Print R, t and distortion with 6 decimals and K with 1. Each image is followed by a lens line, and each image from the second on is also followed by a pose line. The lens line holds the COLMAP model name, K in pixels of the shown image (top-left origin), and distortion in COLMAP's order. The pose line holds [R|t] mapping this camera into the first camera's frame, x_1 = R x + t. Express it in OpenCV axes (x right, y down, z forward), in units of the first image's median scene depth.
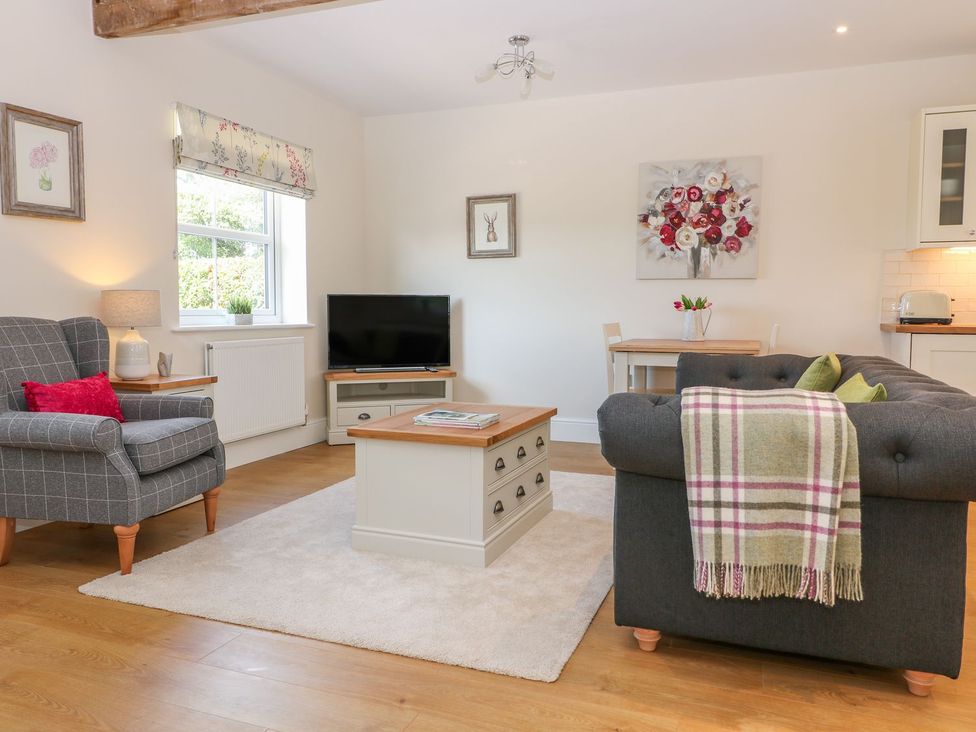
lens RADIAL K [[770.6, 0, 494.8], [0, 770.6, 349.1], [0, 0, 1]] dist [0.002172, -0.006166]
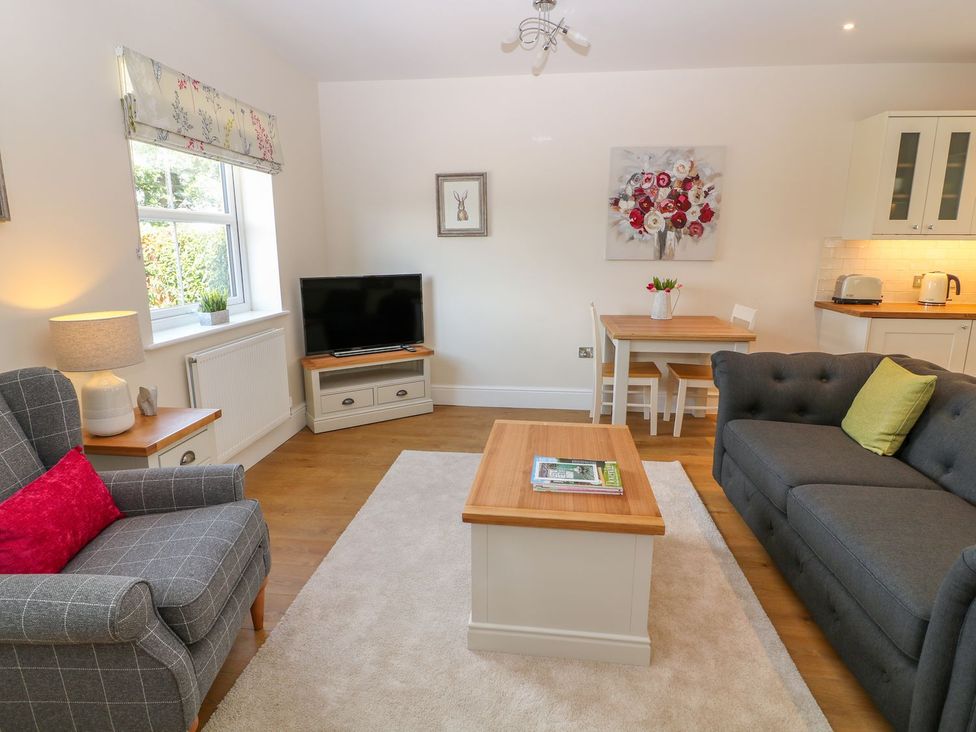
lens RADIAL K [[560.6, 0, 495.0], [0, 560.6, 355.9], [0, 0, 1]] dist [-0.001790, -0.010468]
pose [[0.966559, -0.053240, 0.250859, -0.184975], [0.015351, 0.988470, 0.150636, -0.086180], [-0.255986, -0.141748, 0.956231, 0.302025]]
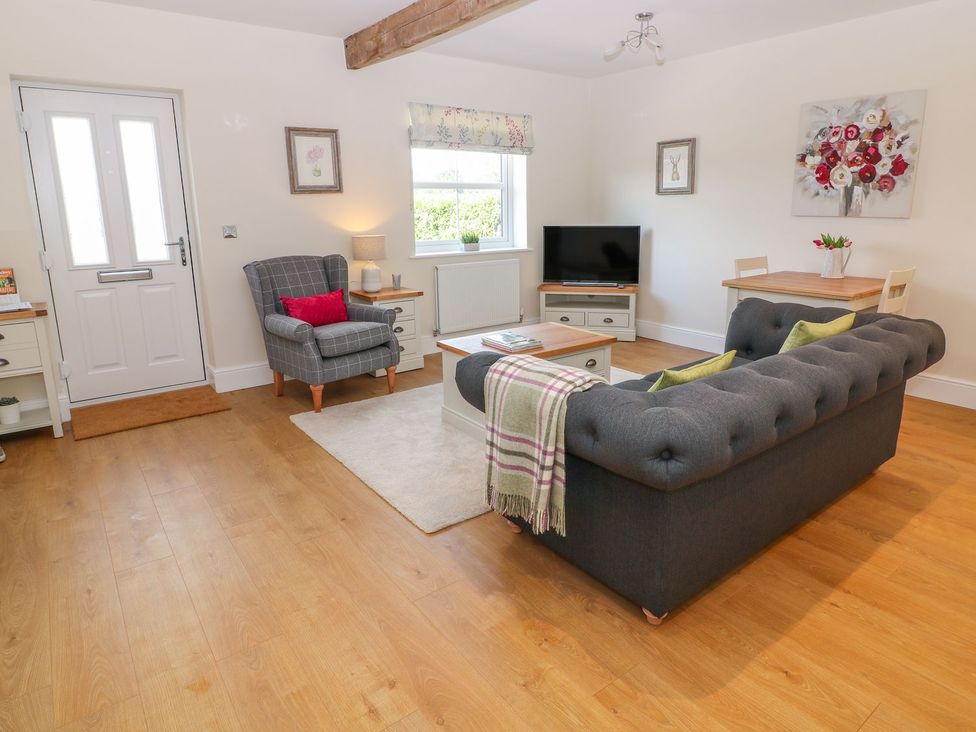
lens RADIAL K [[622.9, 0, 501.5], [0, 622.9, 328.9], [0, 0, 1]] dist [-0.005884, -0.004783]
pose [[0.847265, 0.096461, -0.522339, 0.341200], [-0.016374, 0.987648, 0.155831, -0.069581], [0.530919, -0.123477, 0.838379, 0.038527]]
